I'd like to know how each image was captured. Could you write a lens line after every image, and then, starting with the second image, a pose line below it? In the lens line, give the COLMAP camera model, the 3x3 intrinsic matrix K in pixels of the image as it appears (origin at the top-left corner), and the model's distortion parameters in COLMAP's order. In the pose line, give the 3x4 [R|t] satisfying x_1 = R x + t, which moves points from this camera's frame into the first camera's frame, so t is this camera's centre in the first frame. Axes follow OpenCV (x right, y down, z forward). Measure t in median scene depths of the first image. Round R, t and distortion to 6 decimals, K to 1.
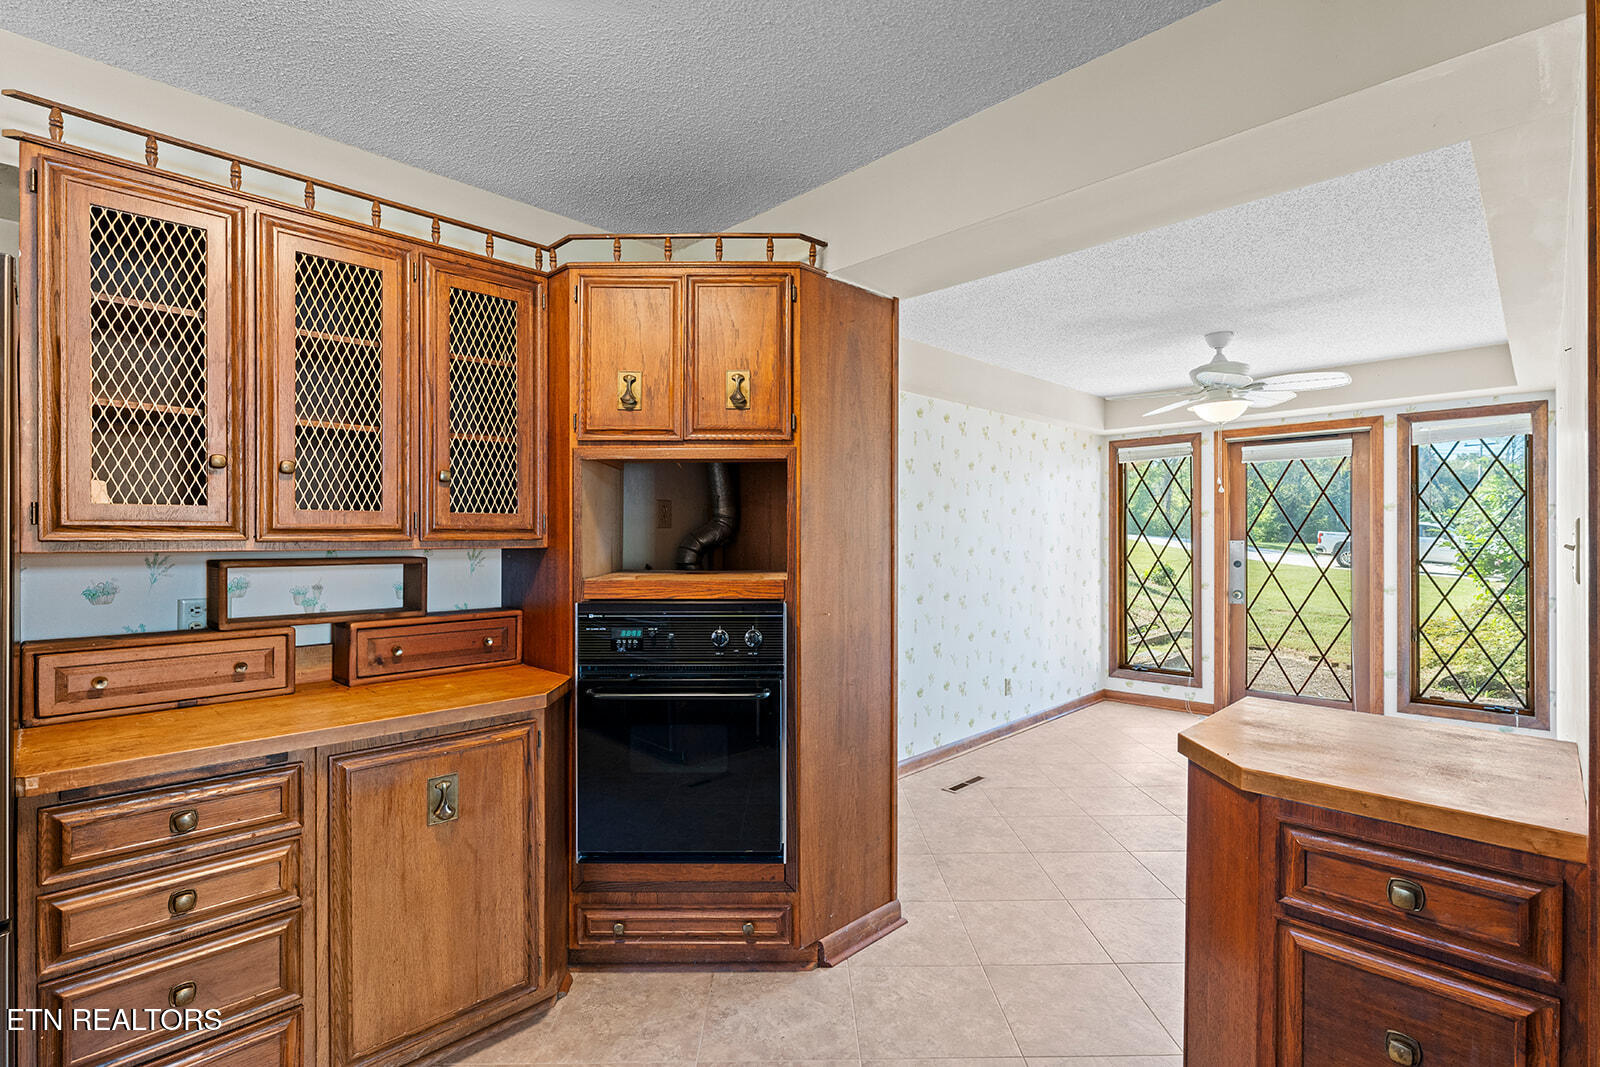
lens RADIAL K [[756.9, 0, 800.0], [0, 756.9, 533.5], [0, 0, 1]] dist [-0.002193, -0.000229]
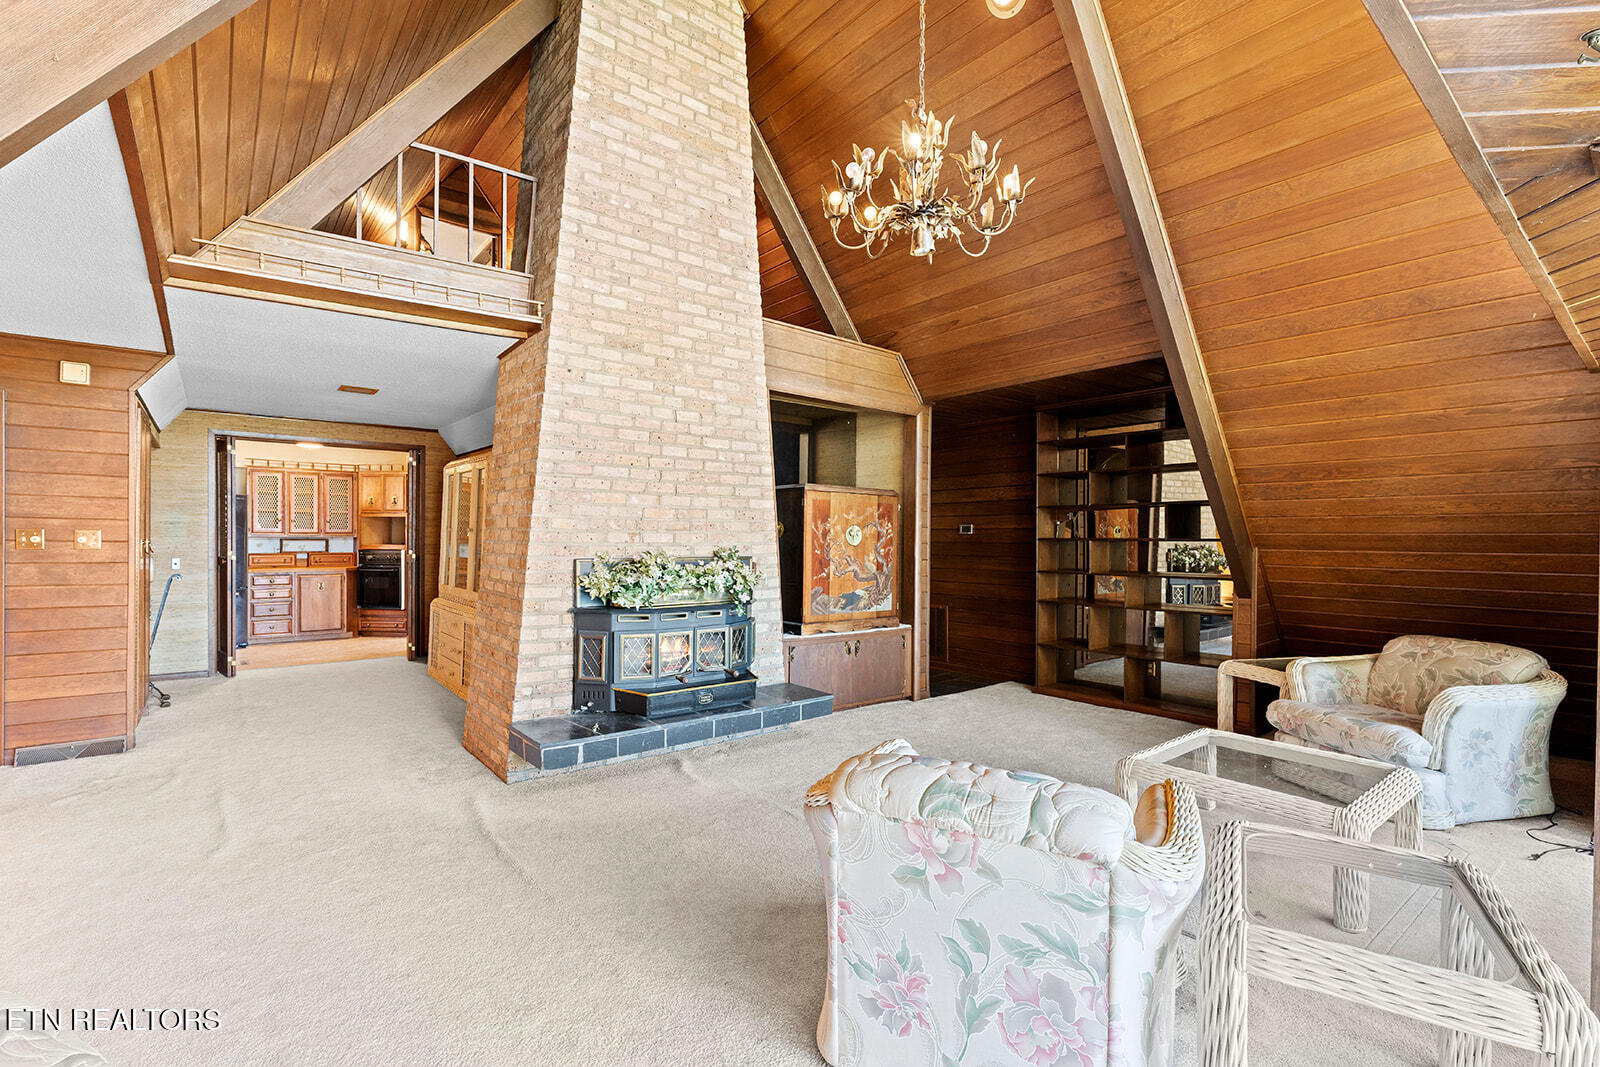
lens RADIAL K [[718.6, 0, 800.0], [0, 718.6, 533.5], [0, 0, 1]] dist [-0.001237, -0.000119]
pose [[0.994056, 0.006260, -0.108689, 3.042178], [-0.006033, 0.999979, 0.002419, -0.031610], [0.108702, -0.001748, 0.994073, -3.226176]]
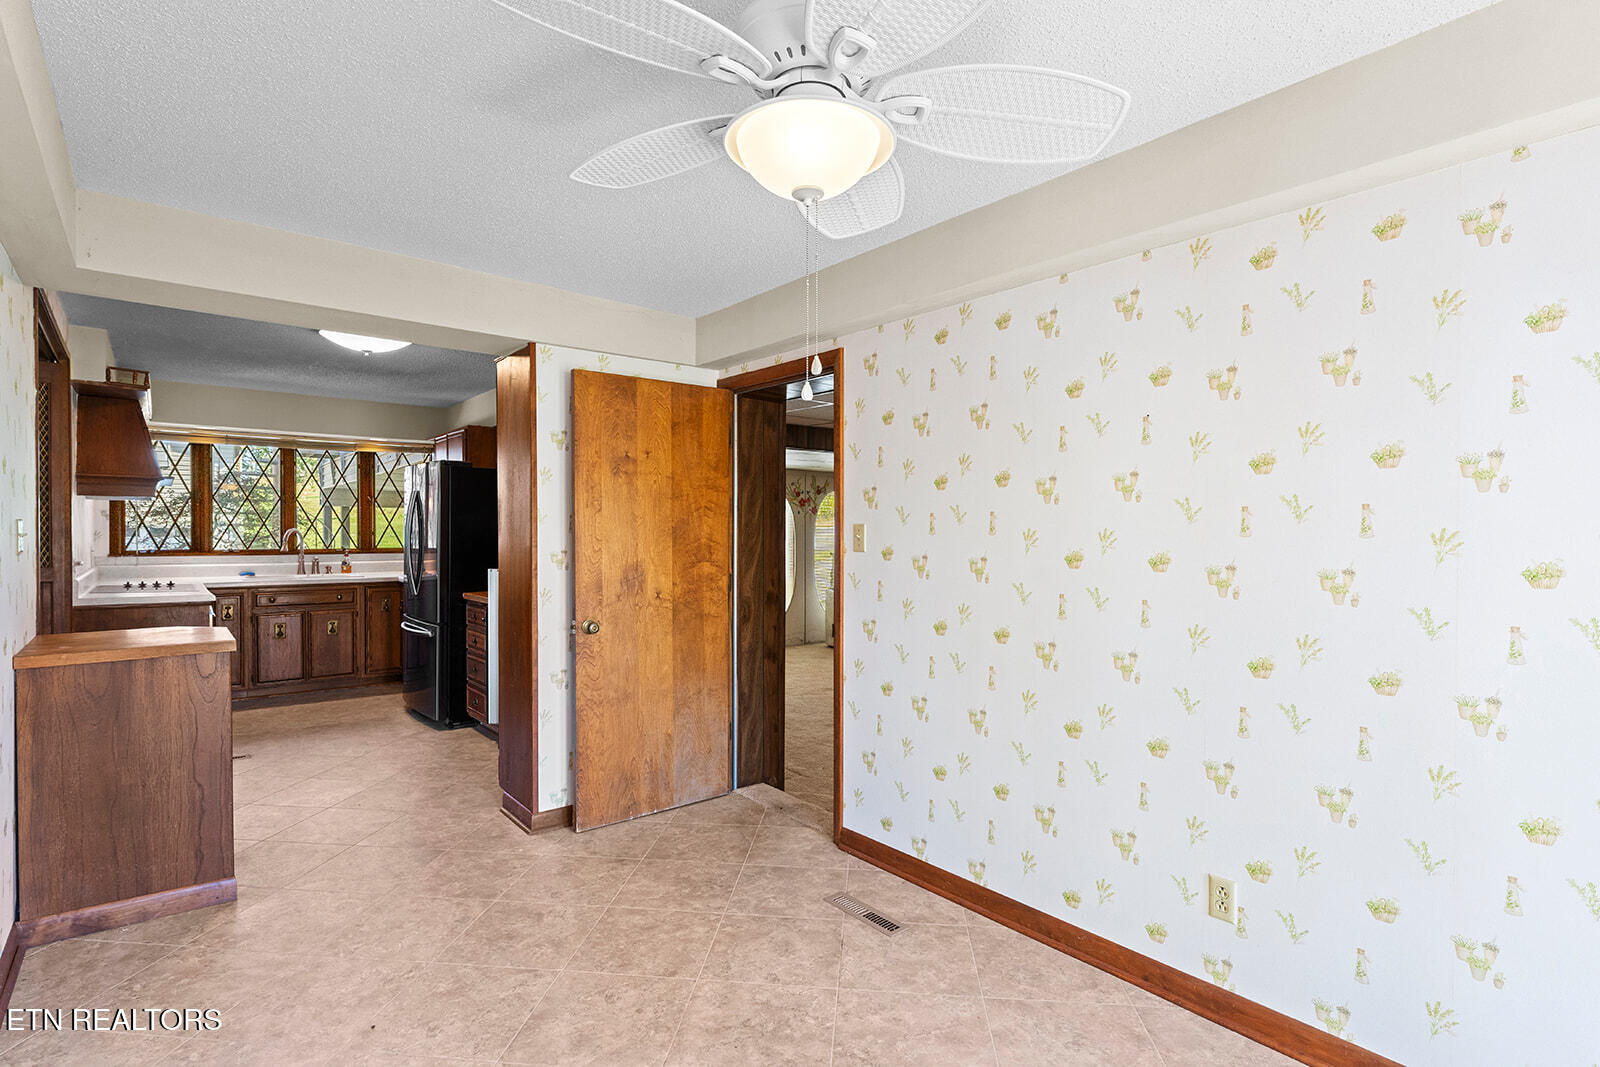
lens RADIAL K [[808.2, 0, 800.0], [0, 808.2, 533.5], [0, 0, 1]] dist [-0.000187, 0.000471]
pose [[-0.118191, 0.005201, -0.992977, 1.880568], [0.003737, 0.999982, 0.004793, 0.007093], [0.992984, -0.003144, -0.118208, 2.124943]]
